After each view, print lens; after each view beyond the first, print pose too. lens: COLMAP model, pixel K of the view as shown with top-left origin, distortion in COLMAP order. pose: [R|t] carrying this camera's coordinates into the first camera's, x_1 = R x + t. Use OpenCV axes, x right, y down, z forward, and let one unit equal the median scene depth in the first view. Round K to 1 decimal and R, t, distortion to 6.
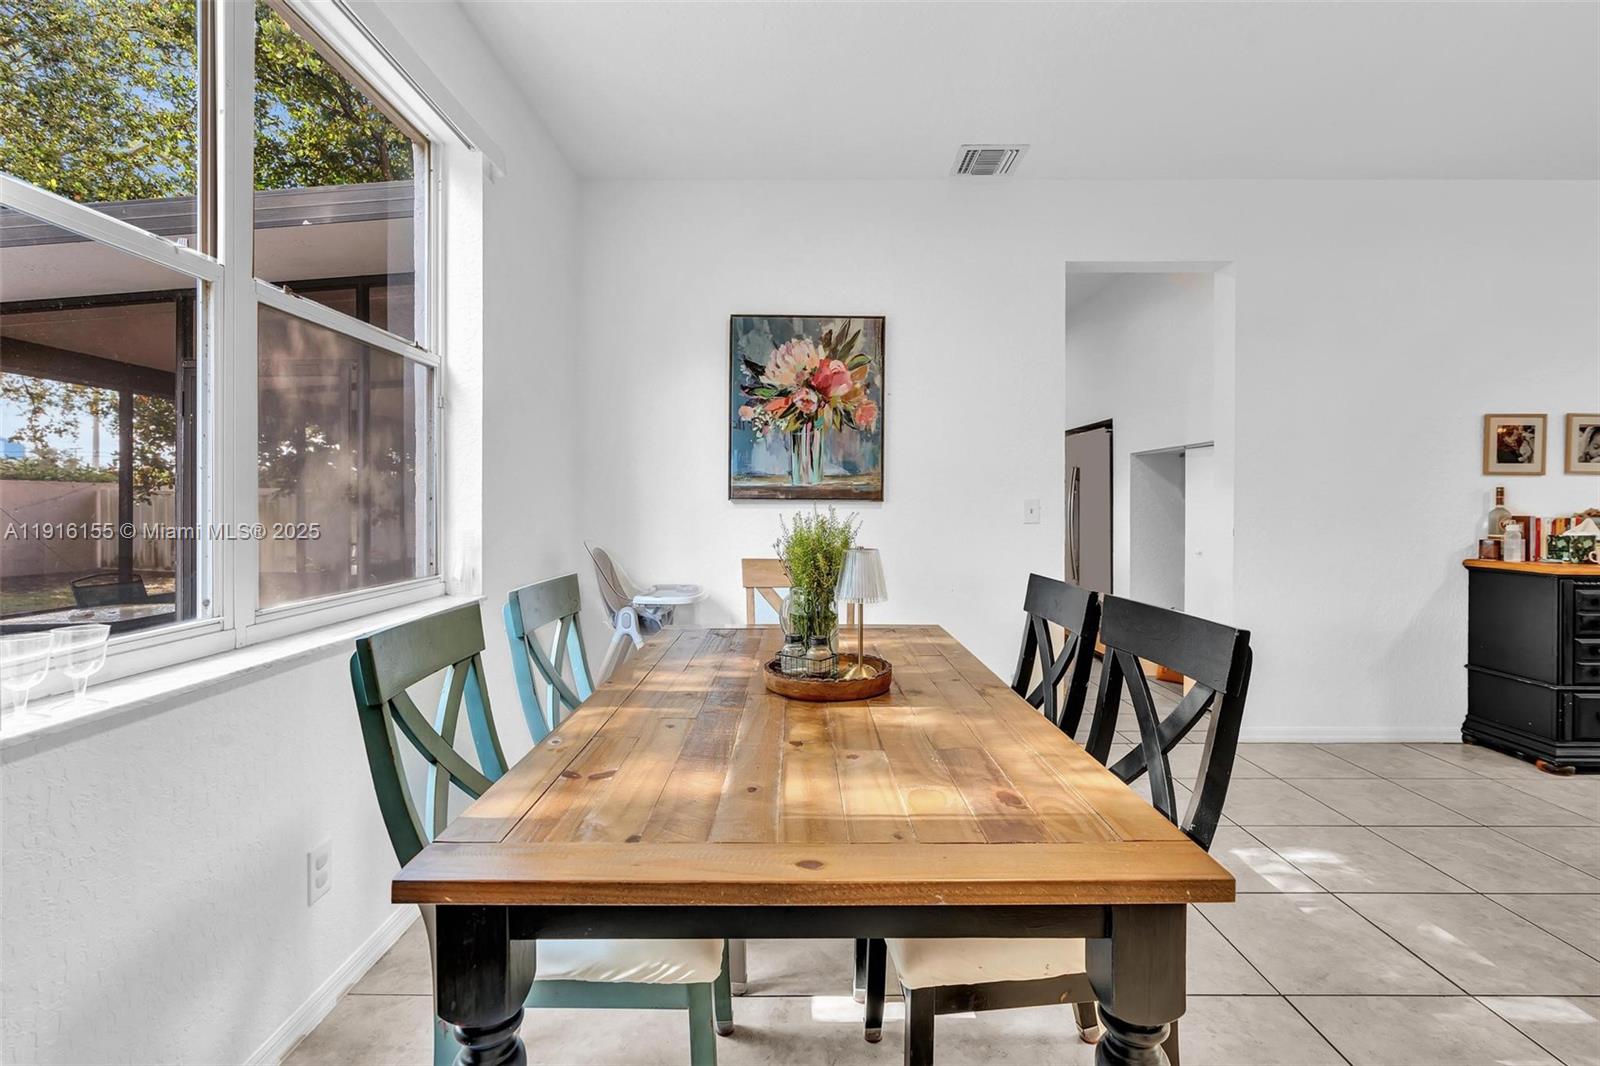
lens RADIAL K [[739.4, 0, 804.7], [0, 739.4, 503.2], [0, 0, 1]] dist [-0.013509, 0.004622]
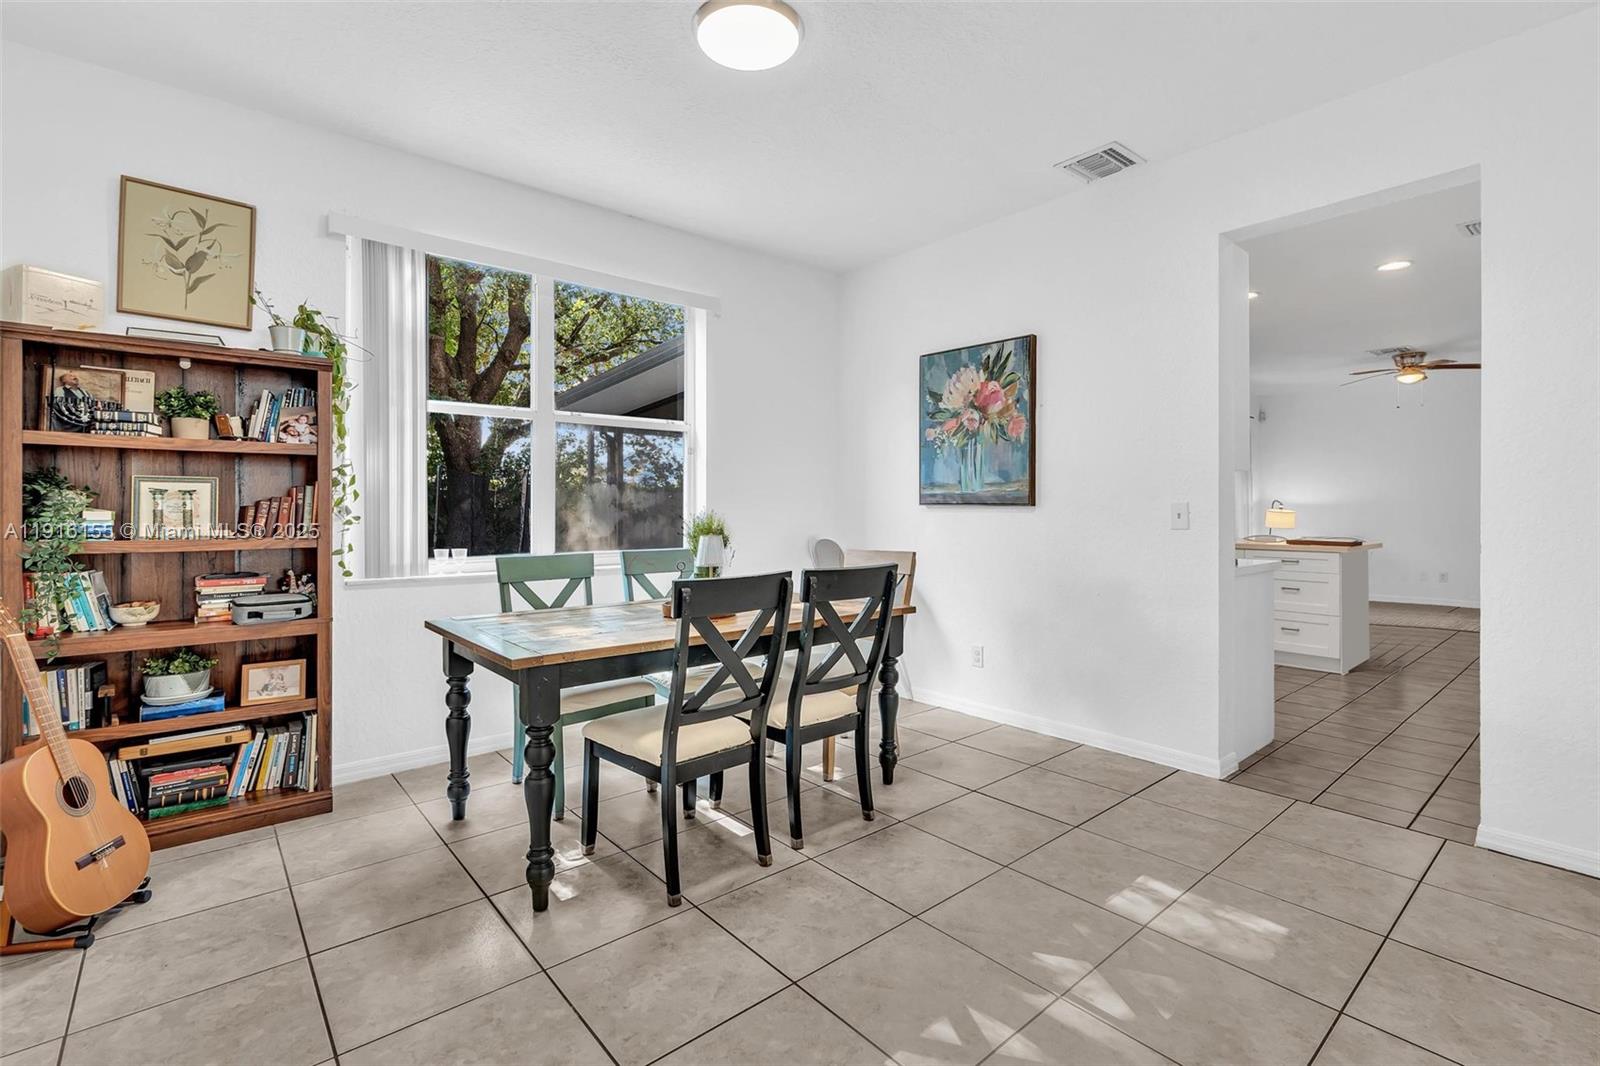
lens RADIAL K [[739.4, 0, 805.4], [0, 739.4, 506.7], [0, 0, 1]] dist [-0.013509, 0.004622]
pose [[0.649347, -0.003347, -0.760485, 0.758185], [-0.003453, 0.999967, -0.007349, 0.008167], [0.760485, 0.007398, 0.649314, 0.054159]]
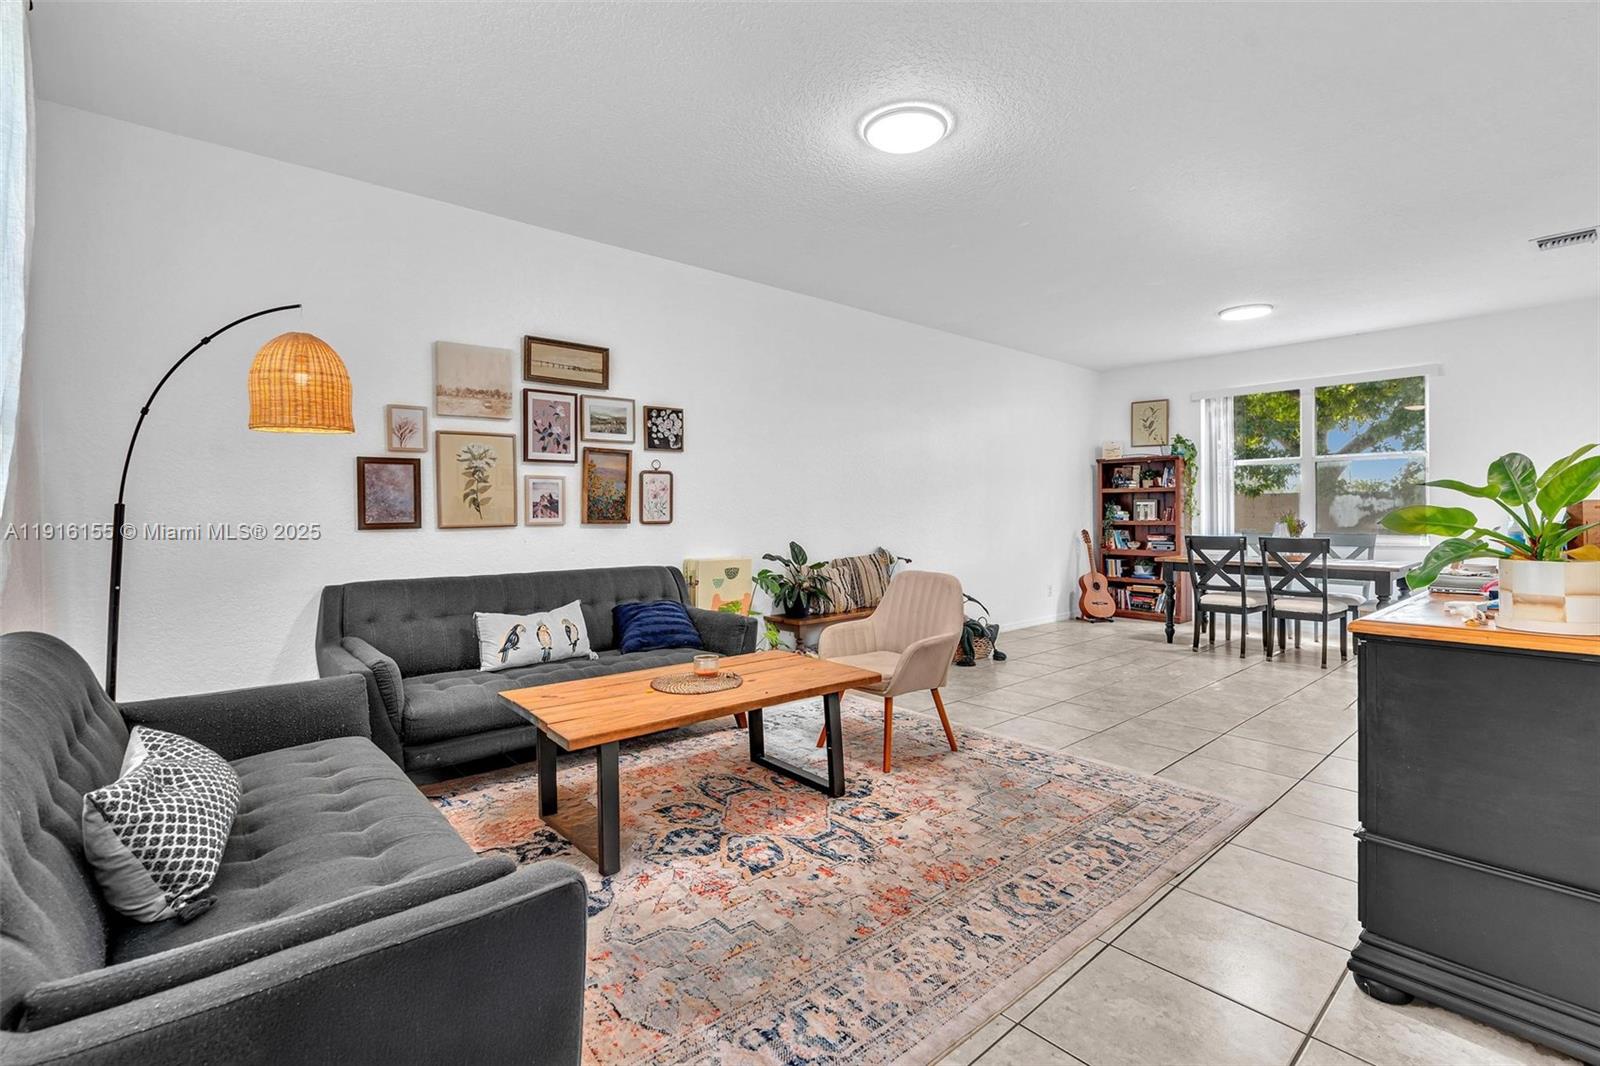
lens RADIAL K [[720.6, 0, 798.2], [0, 720.6, 511.1], [0, 0, 1]] dist [-0.011858, 0.002982]
pose [[-0.758723, 0.002235, -0.651409, 1.962856], [-0.000265, 0.999993, 0.003740, -0.000027], [0.651413, 0.003011, -0.758717, 1.002571]]
